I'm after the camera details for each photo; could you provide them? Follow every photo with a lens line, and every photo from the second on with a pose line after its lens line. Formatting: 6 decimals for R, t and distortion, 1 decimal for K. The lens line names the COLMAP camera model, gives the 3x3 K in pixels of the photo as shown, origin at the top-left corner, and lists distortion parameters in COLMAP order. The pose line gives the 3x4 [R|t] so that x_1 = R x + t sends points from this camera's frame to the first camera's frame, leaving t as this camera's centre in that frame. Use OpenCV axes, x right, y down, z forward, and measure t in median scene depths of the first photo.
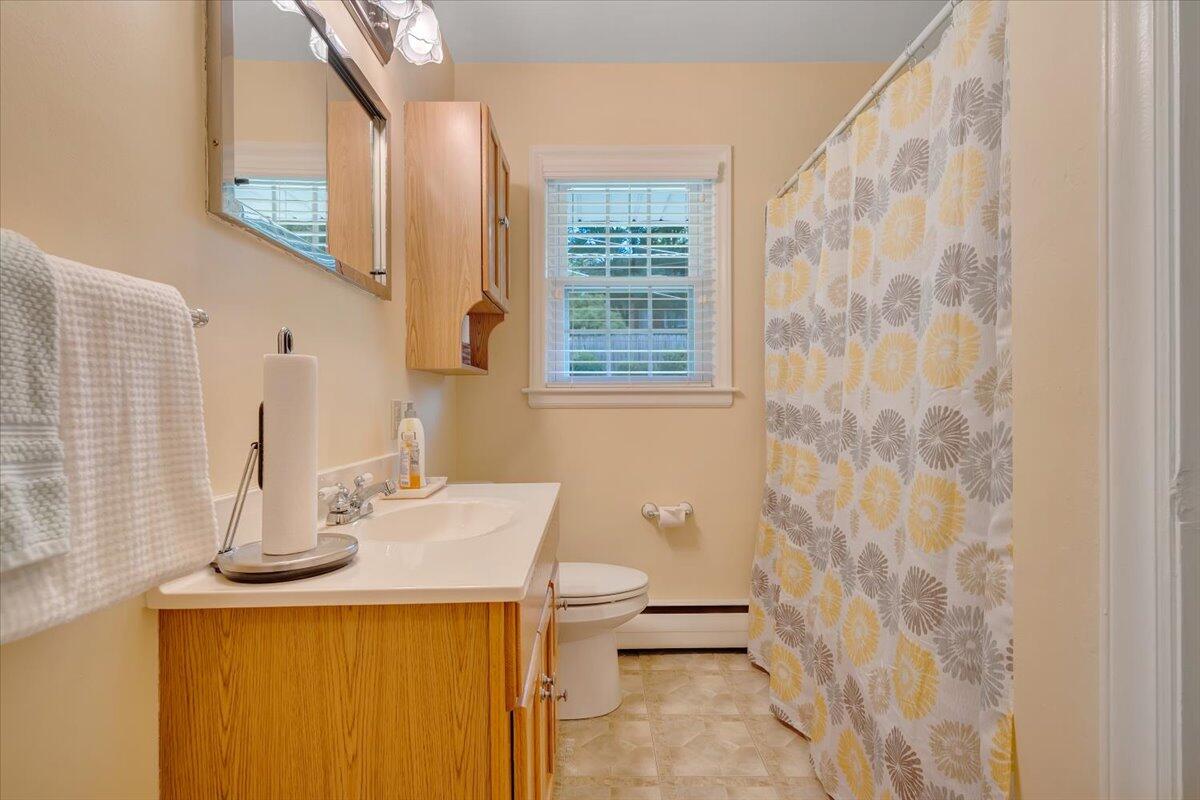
lens RADIAL K [[482.6, 0, 600.0], [0, 482.6, 400.0], [0, 0, 1]] dist [0.003252, -0.000186]
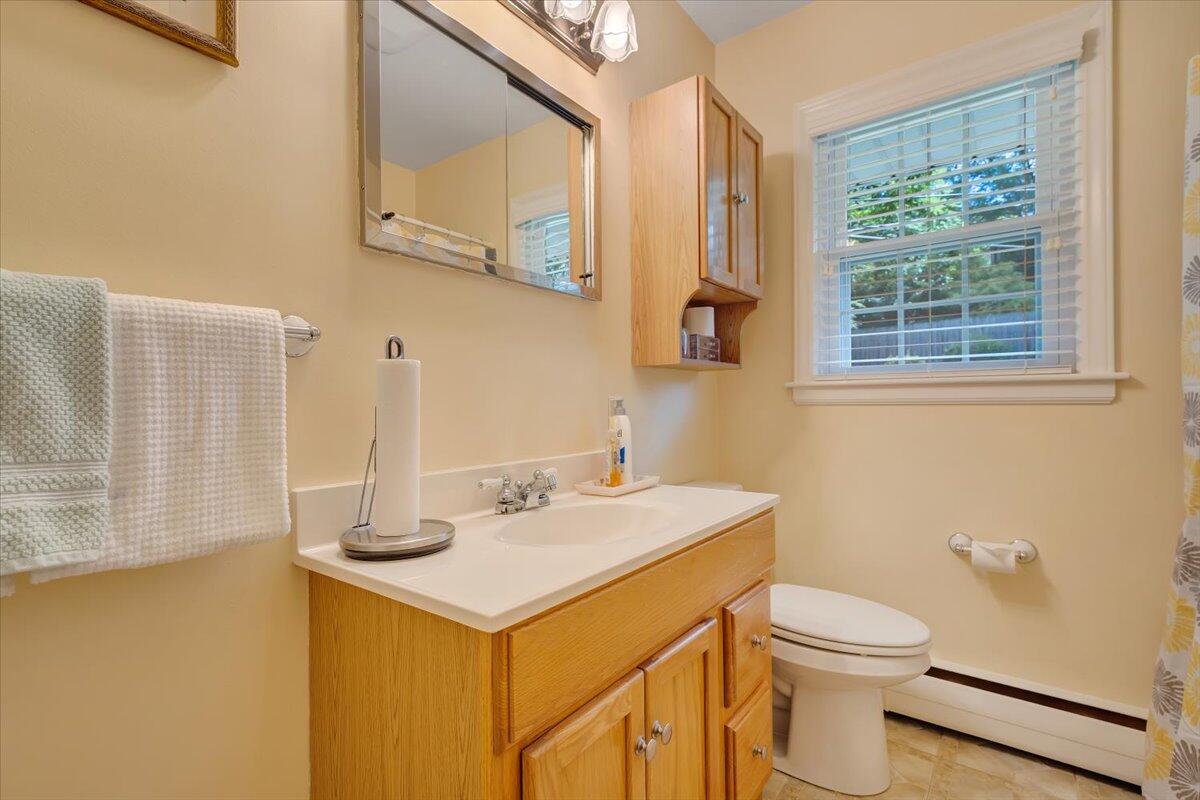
lens RADIAL K [[495.8, 0, 601.2], [0, 495.8, 397.6], [0, 0, 1]] dist [0.007379, -0.003589]
pose [[0.823380, -0.007477, -0.567441, 0.169376], [0.009707, 0.999952, 0.000910, -0.000362], [0.567407, -0.006257, 0.823414, 0.131858]]
